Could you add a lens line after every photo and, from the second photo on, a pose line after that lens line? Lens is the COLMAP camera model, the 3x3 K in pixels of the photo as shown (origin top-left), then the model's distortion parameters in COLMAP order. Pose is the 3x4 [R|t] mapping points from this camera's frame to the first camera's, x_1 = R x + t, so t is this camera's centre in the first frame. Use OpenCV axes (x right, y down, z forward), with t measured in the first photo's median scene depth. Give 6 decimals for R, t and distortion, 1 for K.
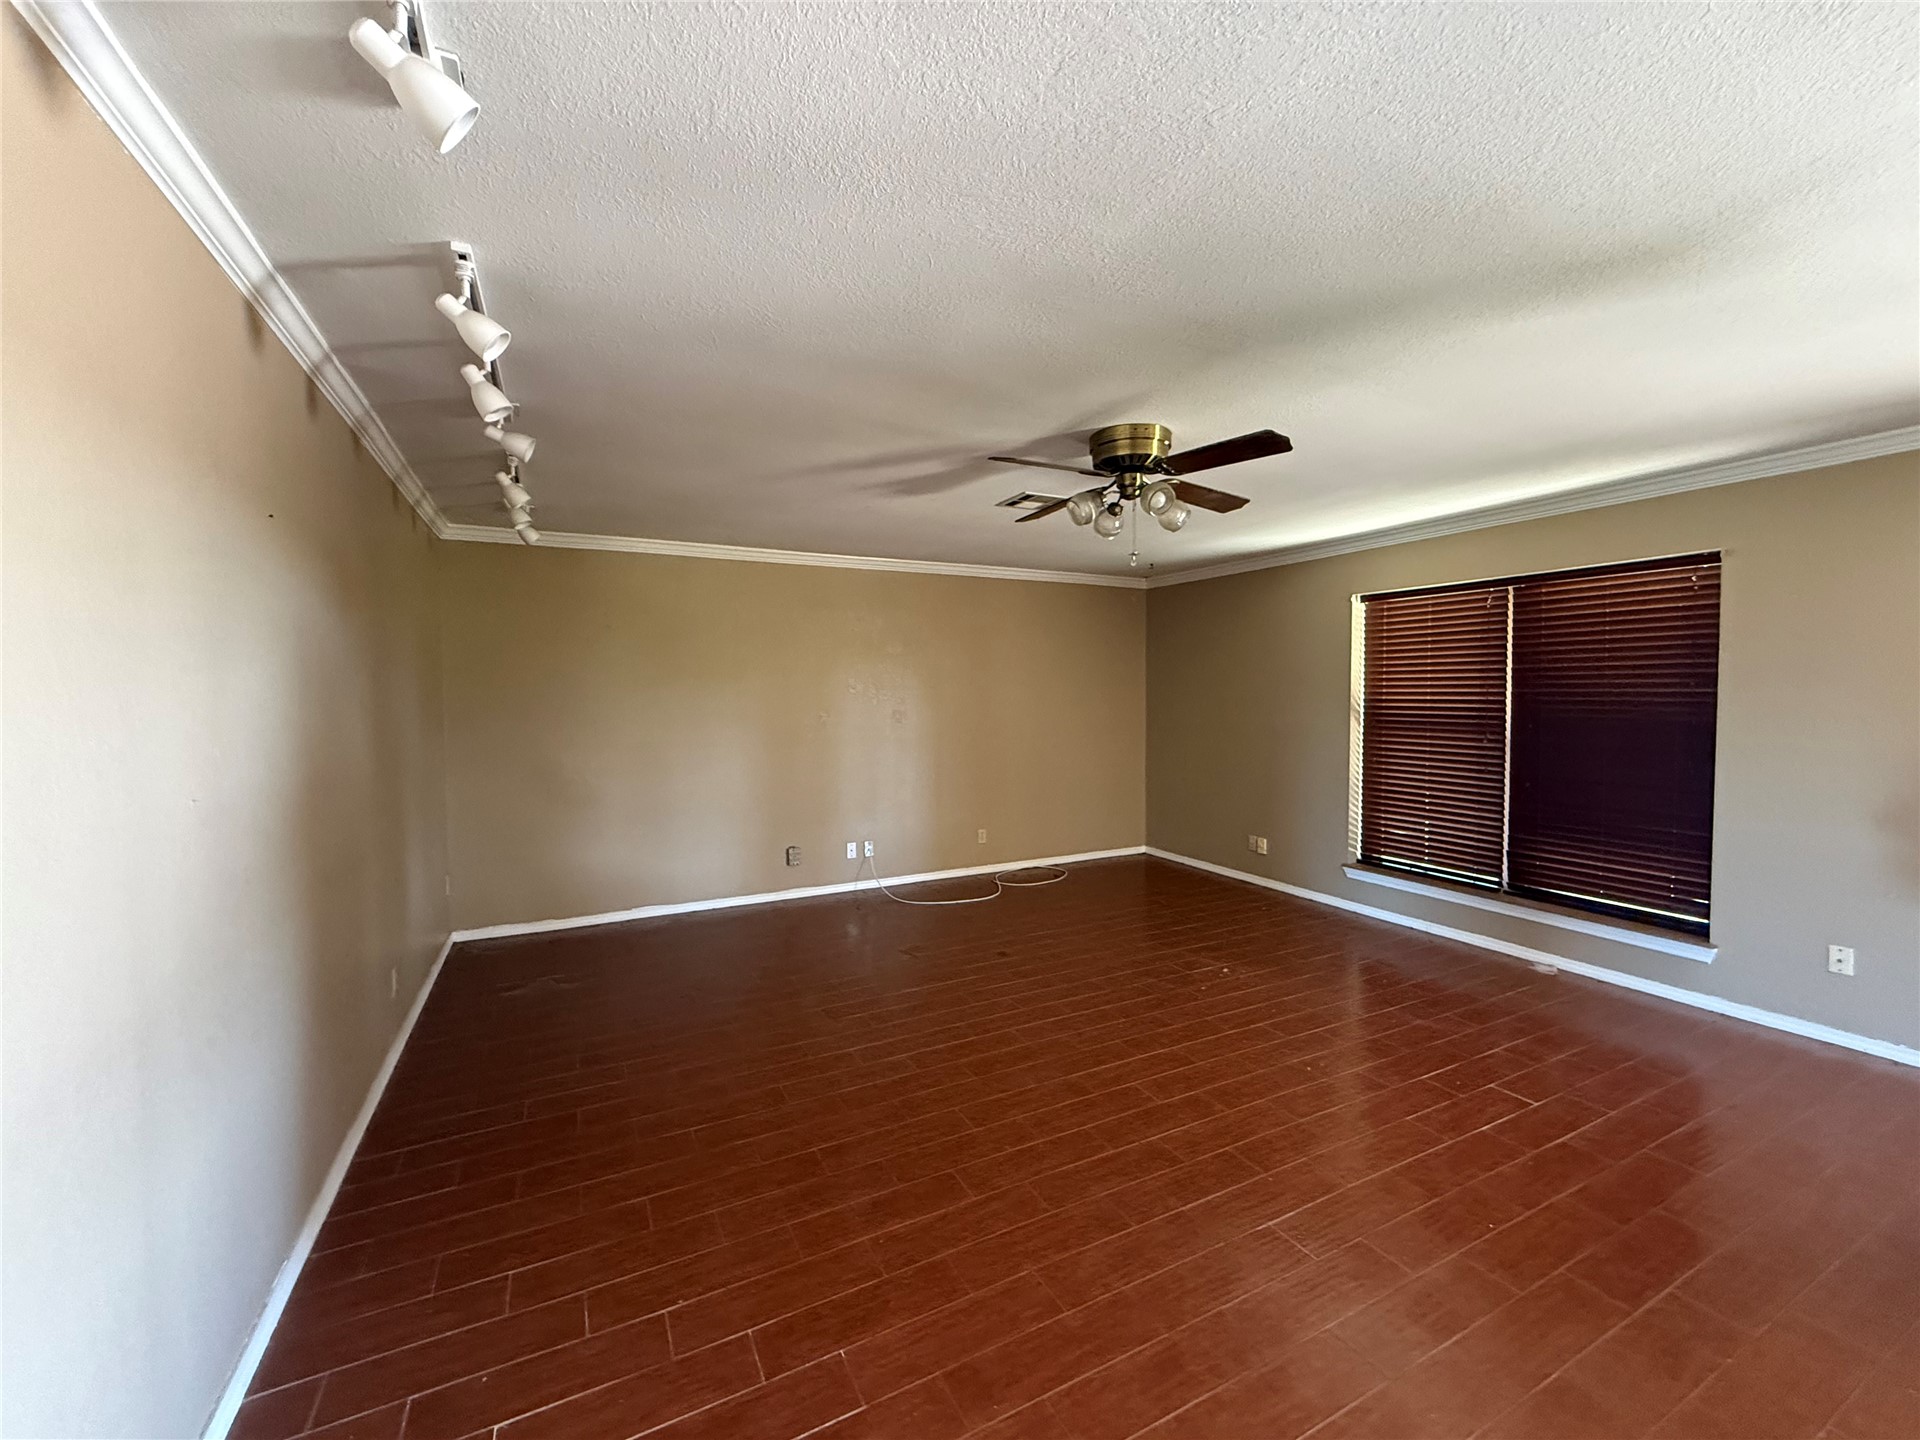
lens RADIAL K [[768.7, 0, 945.9], [0, 768.7, 718.6], [0, 0, 1]] dist [-0.000214, 0.000019]
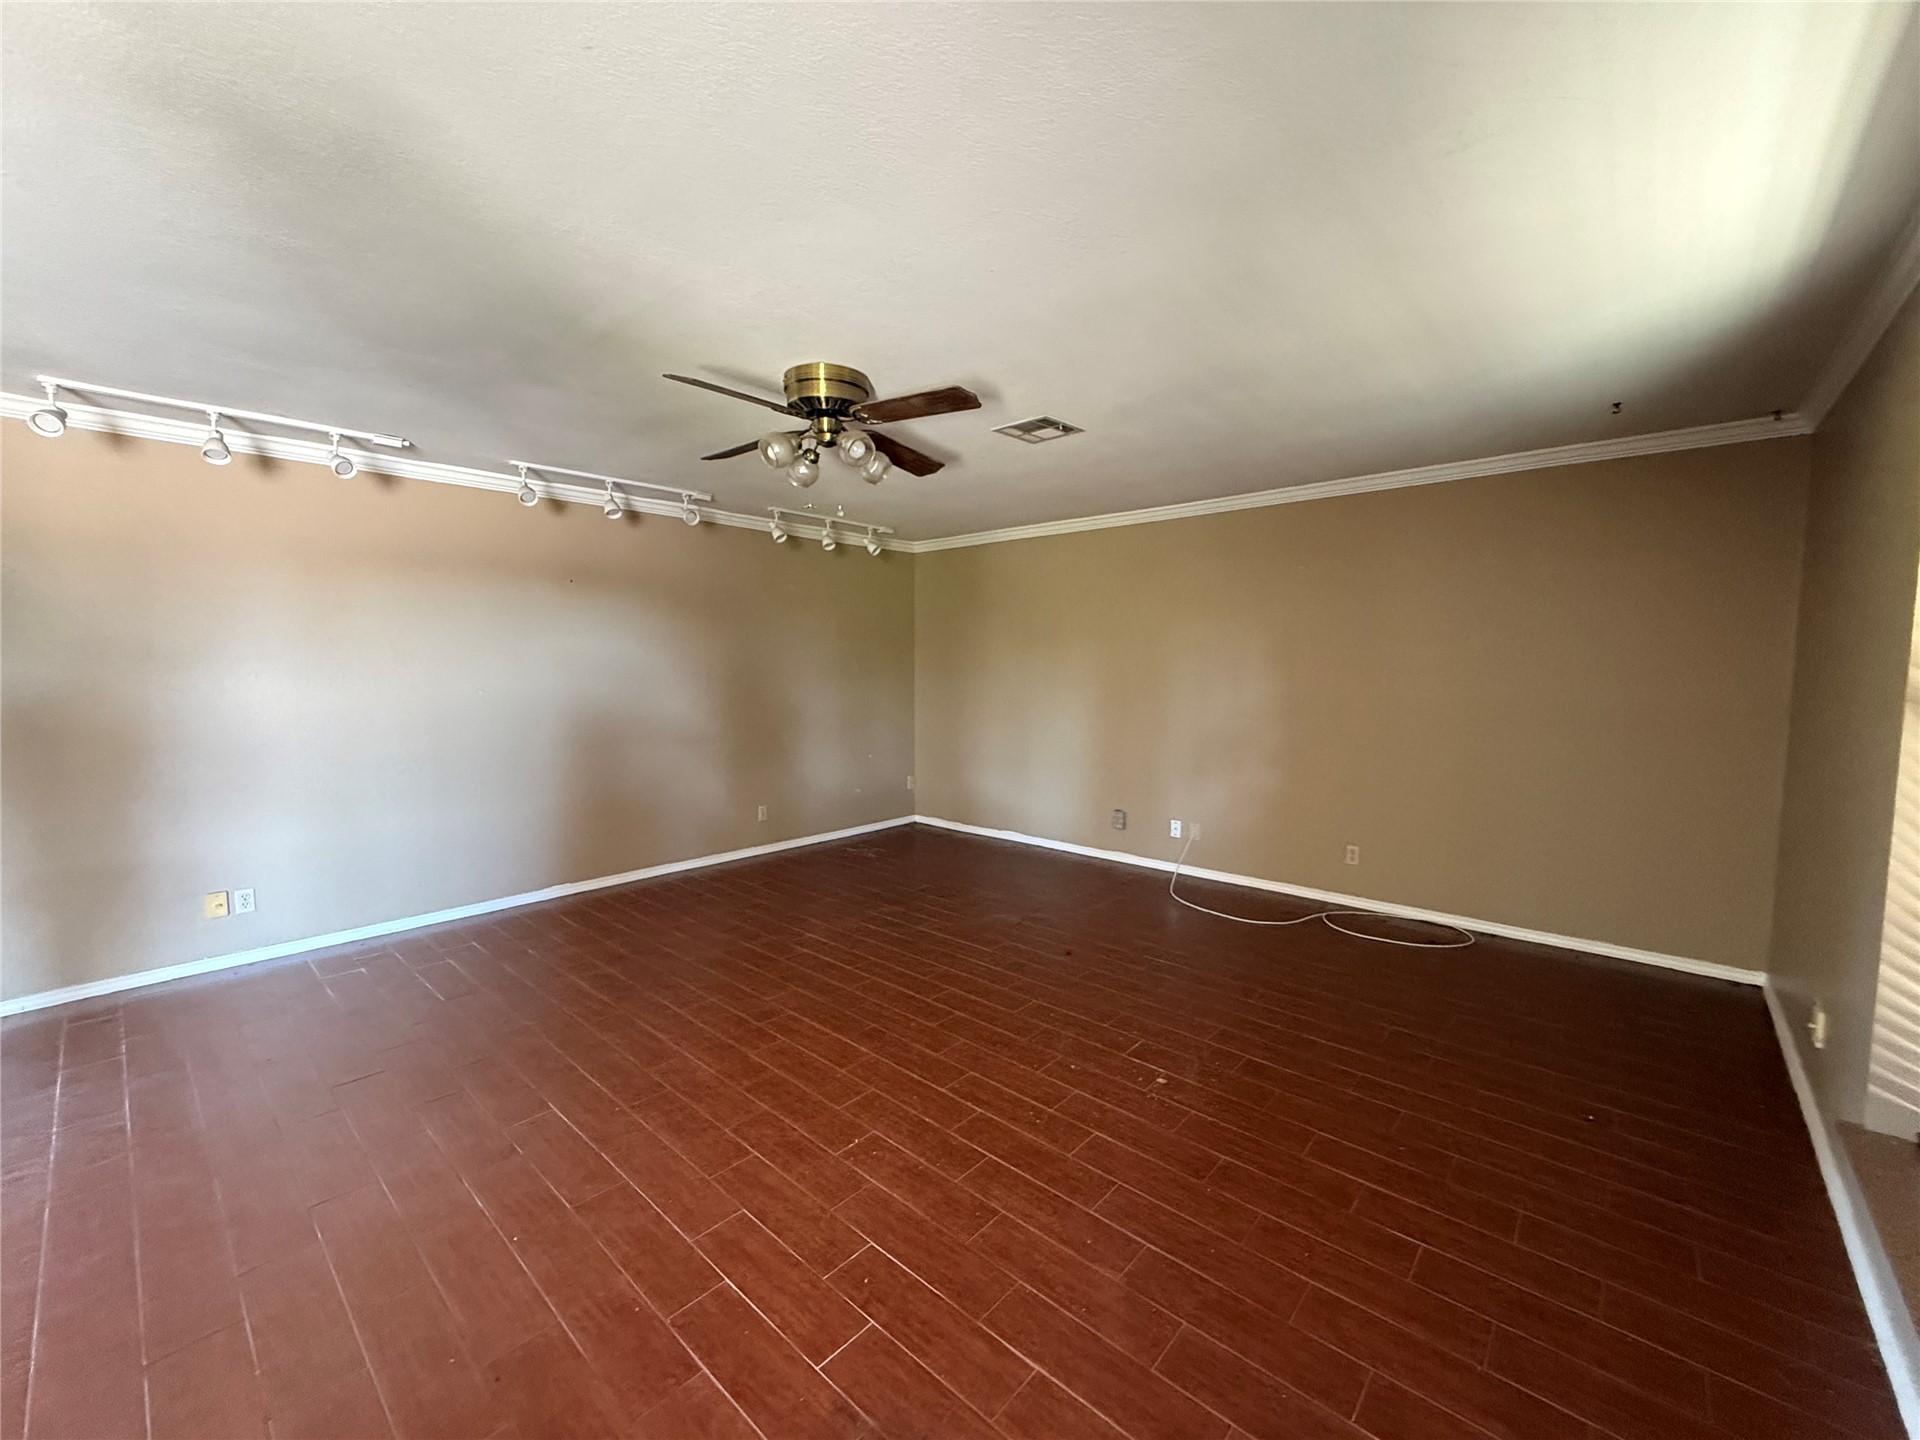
lens RADIAL K [[768.7, 0, 945.9], [0, 768.7, 718.6], [0, 0, 1]] dist [-0.000214, 0.000019]
pose [[0.359157, 0.075555, -0.930214, 1.102352], [-0.036297, 0.997094, 0.066973, -0.016674], [0.932571, 0.009711, 0.360856, 0.746754]]
